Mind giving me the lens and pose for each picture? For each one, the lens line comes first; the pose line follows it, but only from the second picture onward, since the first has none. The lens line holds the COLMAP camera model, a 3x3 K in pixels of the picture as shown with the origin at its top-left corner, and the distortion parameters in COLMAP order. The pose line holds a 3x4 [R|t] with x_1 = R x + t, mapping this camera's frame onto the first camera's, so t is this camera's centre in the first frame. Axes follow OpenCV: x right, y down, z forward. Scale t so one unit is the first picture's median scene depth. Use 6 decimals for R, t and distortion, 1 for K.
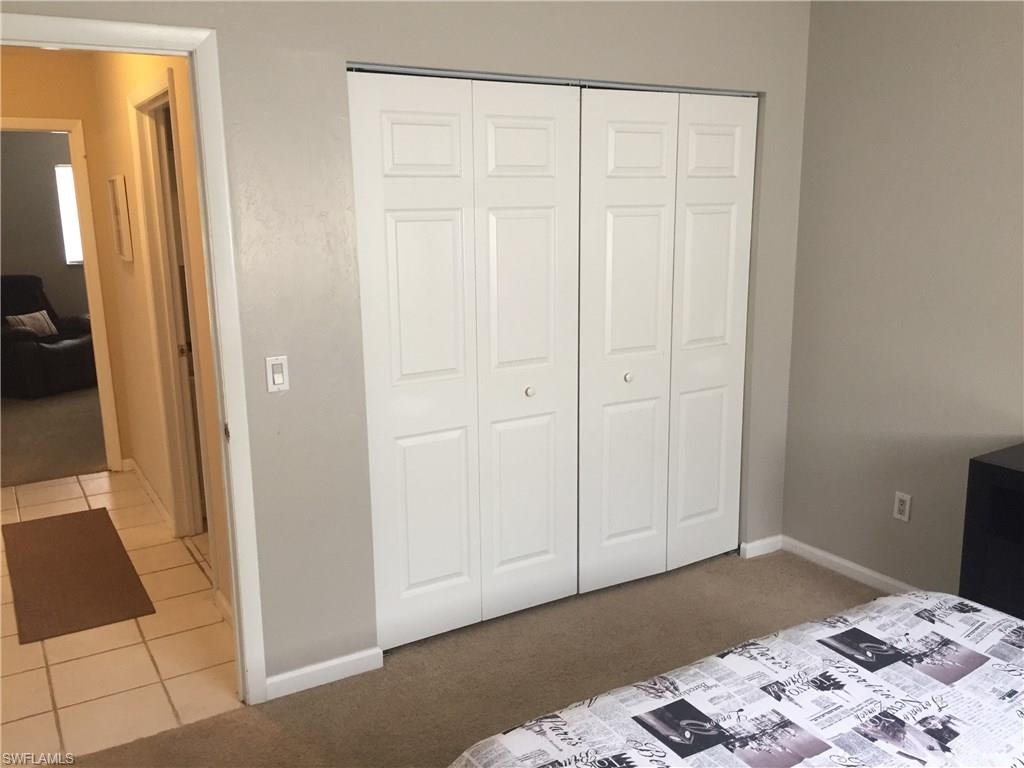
lens RADIAL K [[874.5, 0, 515.4], [0, 874.5, 383.9], [0, 0, 1]] dist [0.075002, -0.107616]
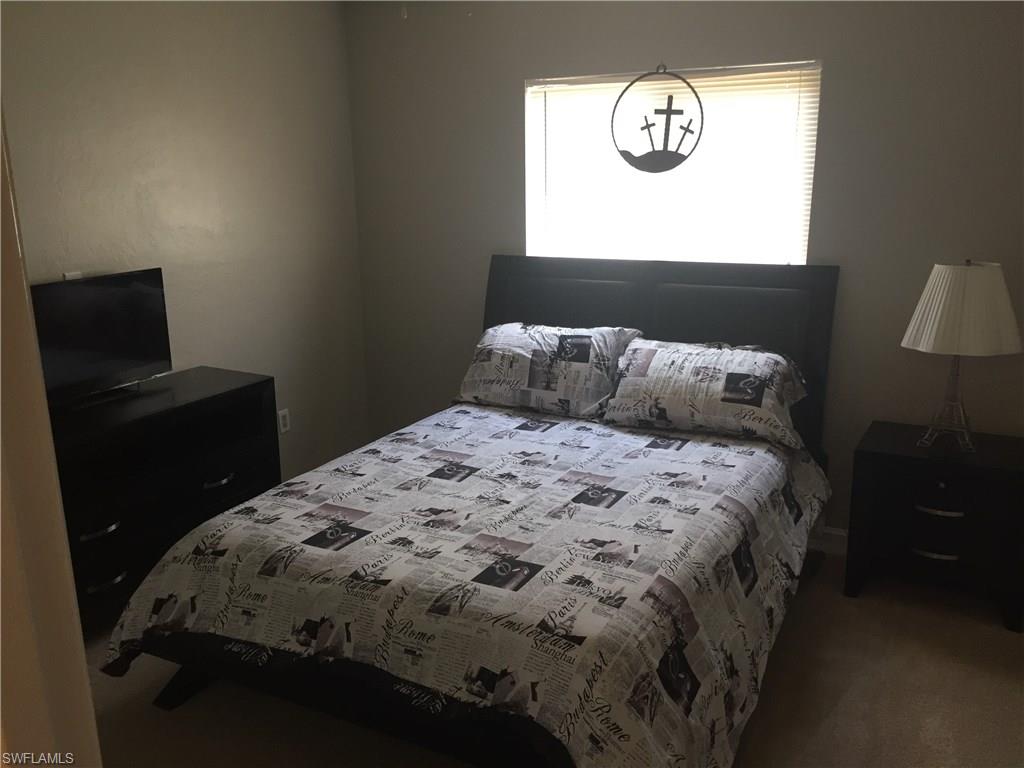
lens RADIAL K [[874.5, 0, 516.3], [0, 874.5, 384.0], [0, 0, 1]] dist [0.075002, -0.107616]
pose [[-0.518558, -0.179123, 0.836070, -0.788693], [0.199775, 0.925366, 0.322162, -0.267008], [-0.831377, 0.334085, -0.444071, 1.360437]]
